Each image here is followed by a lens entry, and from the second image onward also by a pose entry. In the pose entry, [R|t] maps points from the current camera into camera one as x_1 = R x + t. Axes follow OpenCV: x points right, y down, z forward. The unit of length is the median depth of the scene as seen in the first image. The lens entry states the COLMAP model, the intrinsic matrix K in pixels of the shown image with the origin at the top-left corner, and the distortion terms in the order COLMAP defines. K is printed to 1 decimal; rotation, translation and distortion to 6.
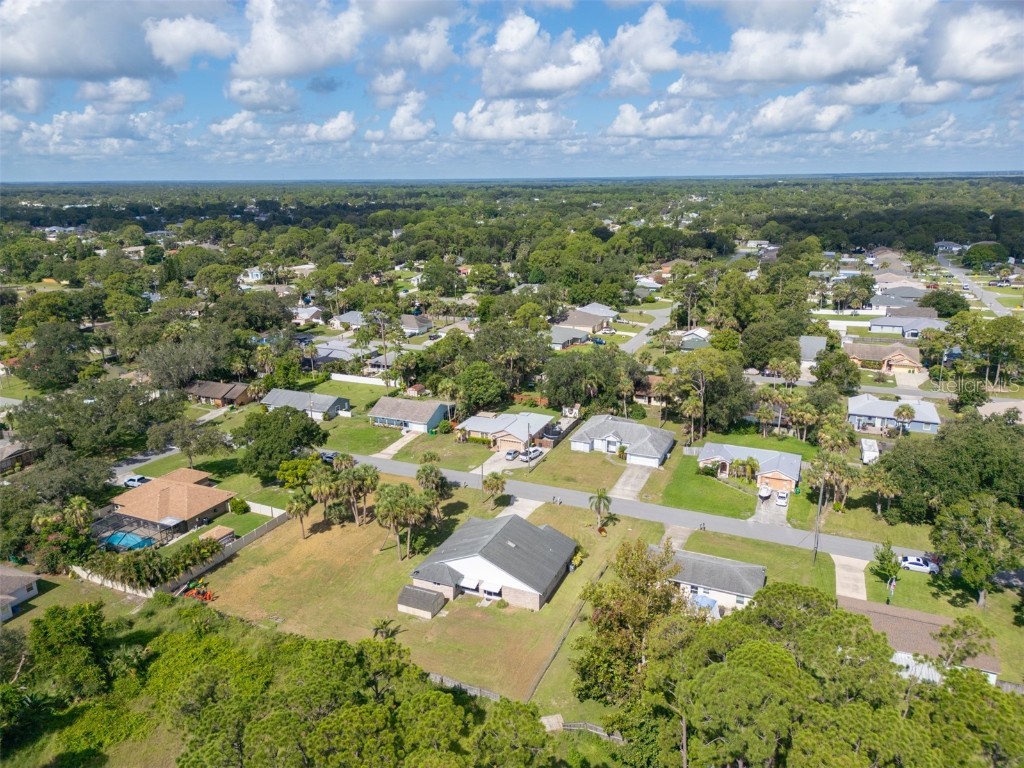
lens RADIAL K [[717.2, 0, 512.0], [0, 717.2, 384.0], [0, 0, 1]] dist [0.085299, -0.094741]
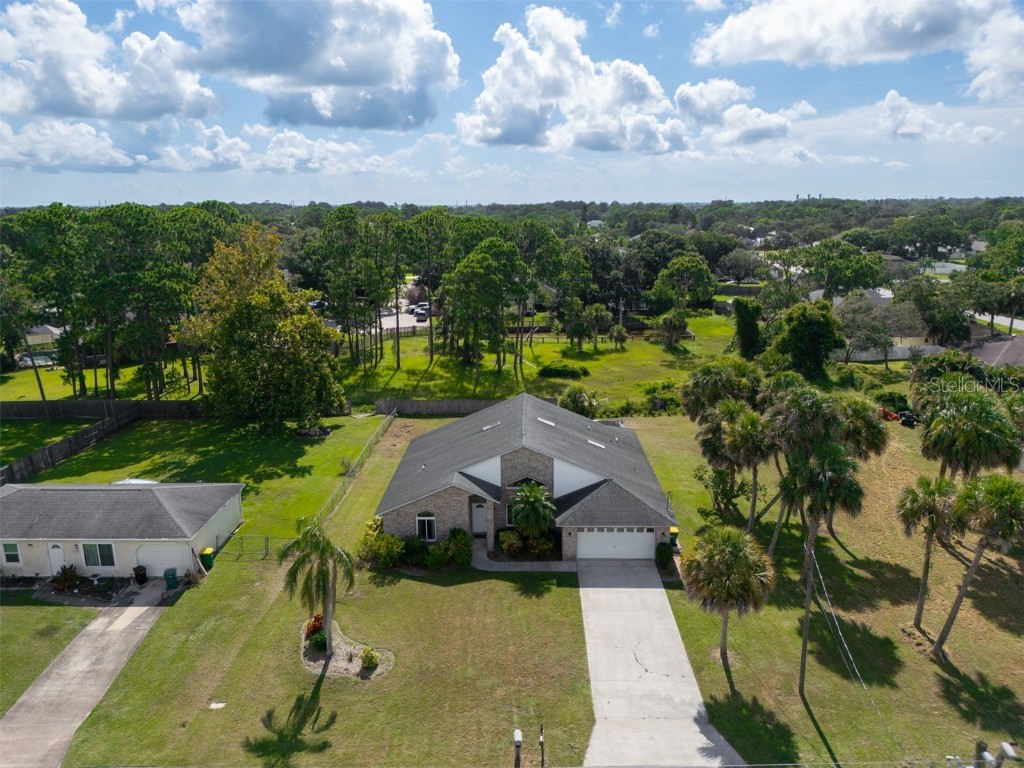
lens RADIAL K [[717.2, 0, 512.0], [0, 717.2, 384.0], [0, 0, 1]] dist [0.085299, -0.094741]
pose [[-0.921955, 0.110334, -0.371248, 0.122790], [-0.090718, 0.870375, 0.483961, -0.041559], [0.376522, 0.479869, -0.792437, 0.985837]]
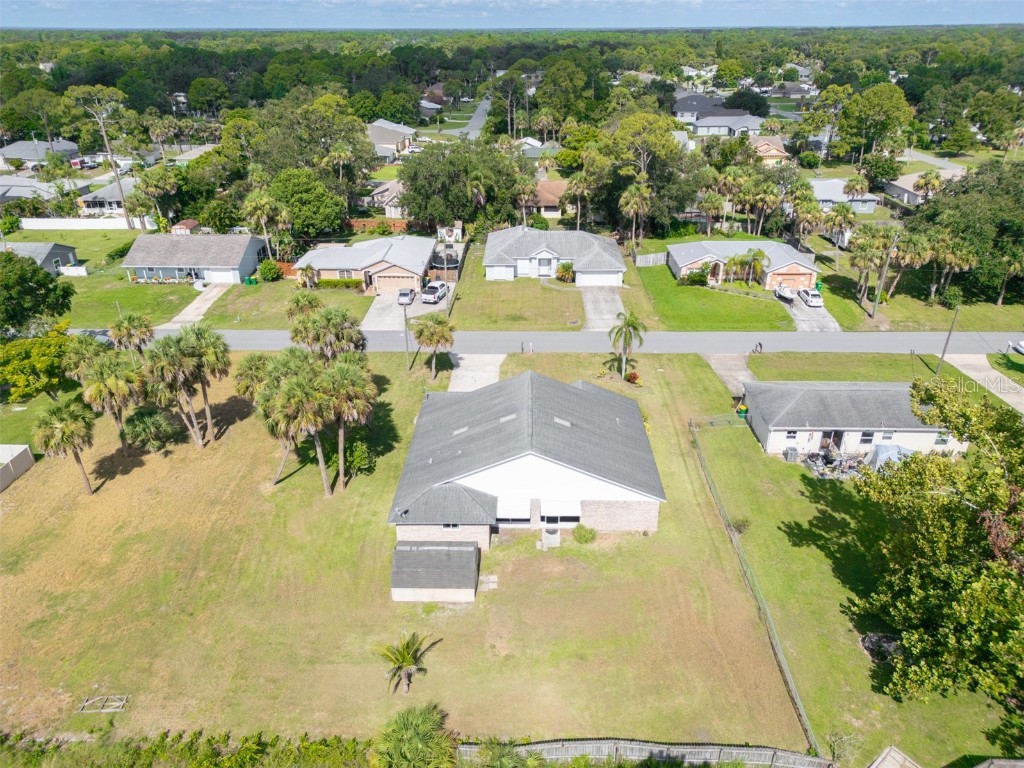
lens RADIAL K [[717.2, 0, 512.0], [0, 717.2, 384.0], [0, 0, 1]] dist [0.085299, -0.094741]
pose [[0.922713, -0.161782, 0.349895, -0.150866], [0.099657, 0.976927, 0.188899, 0.064747], [-0.372383, -0.139430, 0.917546, 0.376038]]
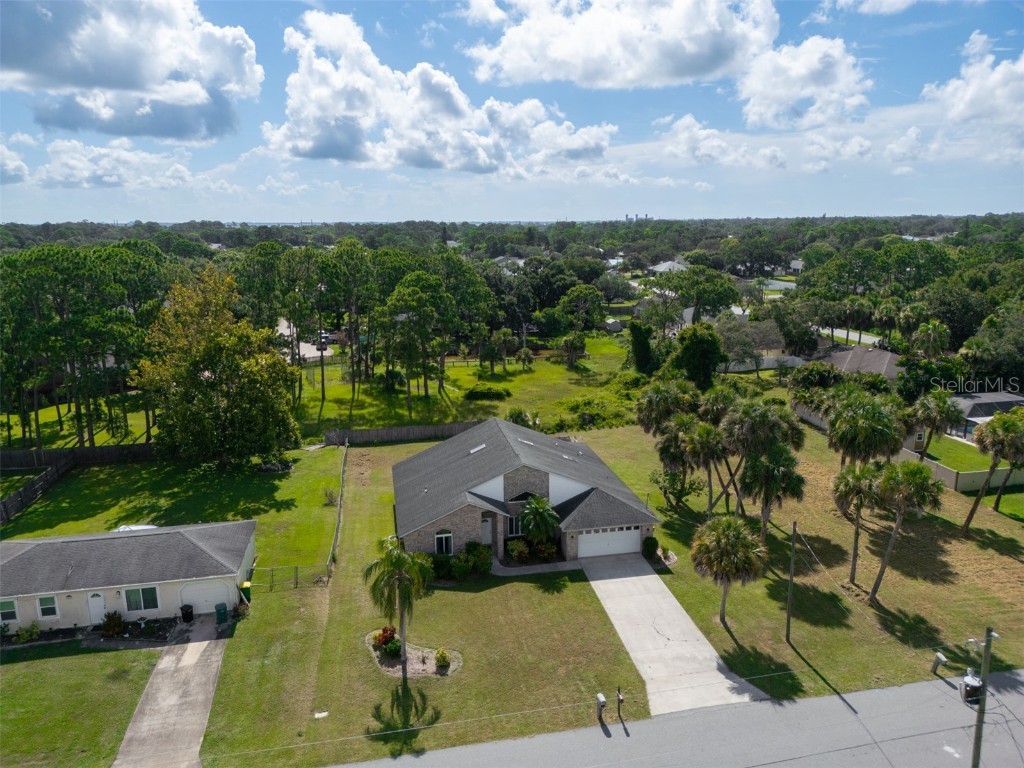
lens RADIAL K [[717.2, 0, 512.0], [0, 717.2, 384.0], [0, 0, 1]] dist [0.085299, -0.094741]
pose [[-0.818674, 0.144541, -0.555771, 0.205006], [-0.141732, 0.887008, 0.439464, -0.060019], [0.556494, 0.438548, -0.705684, 0.985167]]
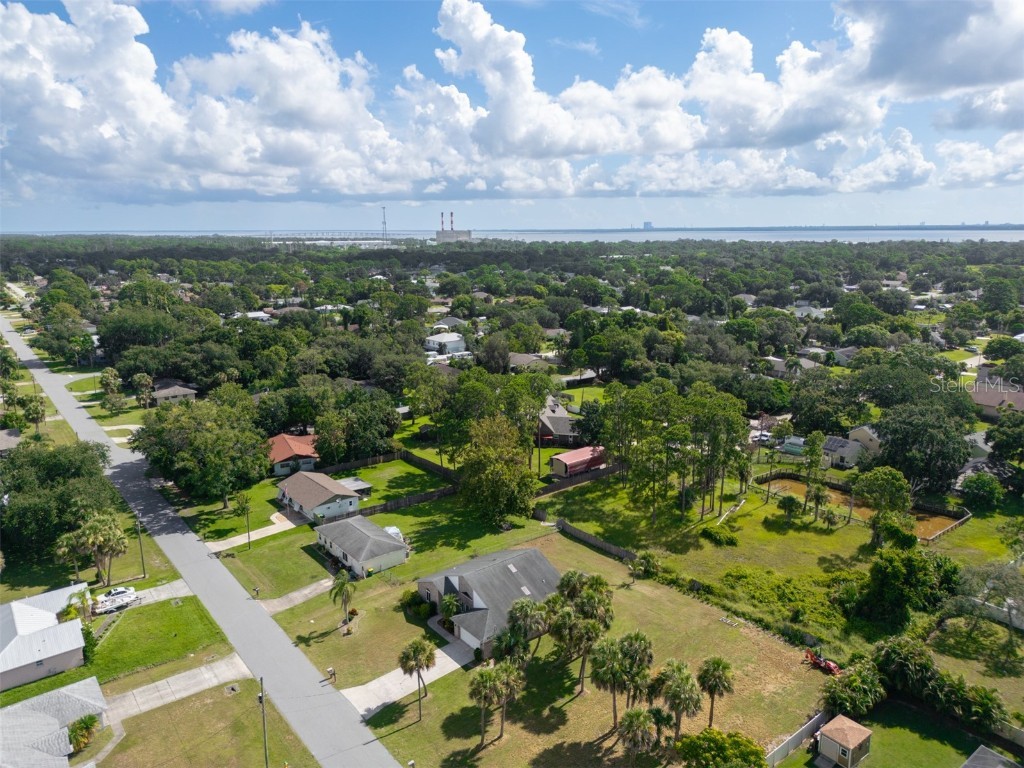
lens RADIAL K [[717.2, 0, 512.0], [0, 717.2, 384.0], [0, 0, 1]] dist [0.085299, -0.094741]
pose [[-0.884399, -0.087095, 0.458533, -0.328634], [0.144937, 0.882615, 0.447196, -0.314332], [-0.443656, 0.461959, -0.767960, 1.159550]]
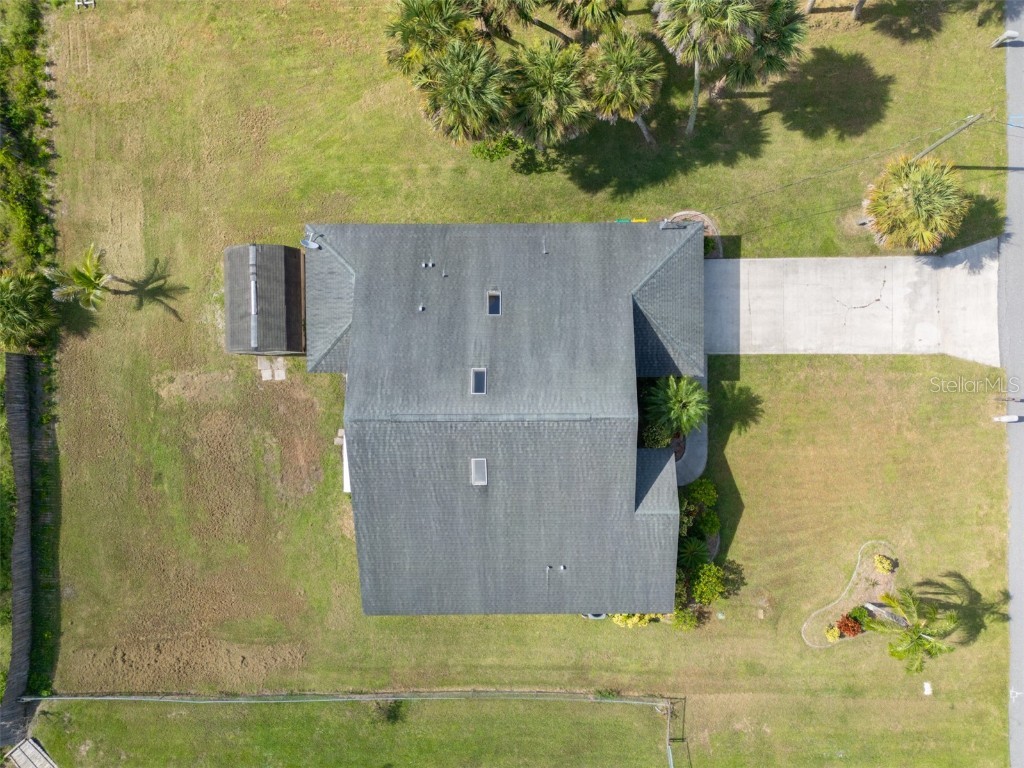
lens RADIAL K [[717.2, 0, 512.0], [0, 717.2, 384.0], [0, 0, 1]] dist [0.085299, -0.094741]
pose [[0.411913, 0.911212, 0.004487, -0.024505], [-0.253705, 0.109955, 0.961012, -0.056423], [0.875192, -0.396992, 0.276471, 0.661908]]
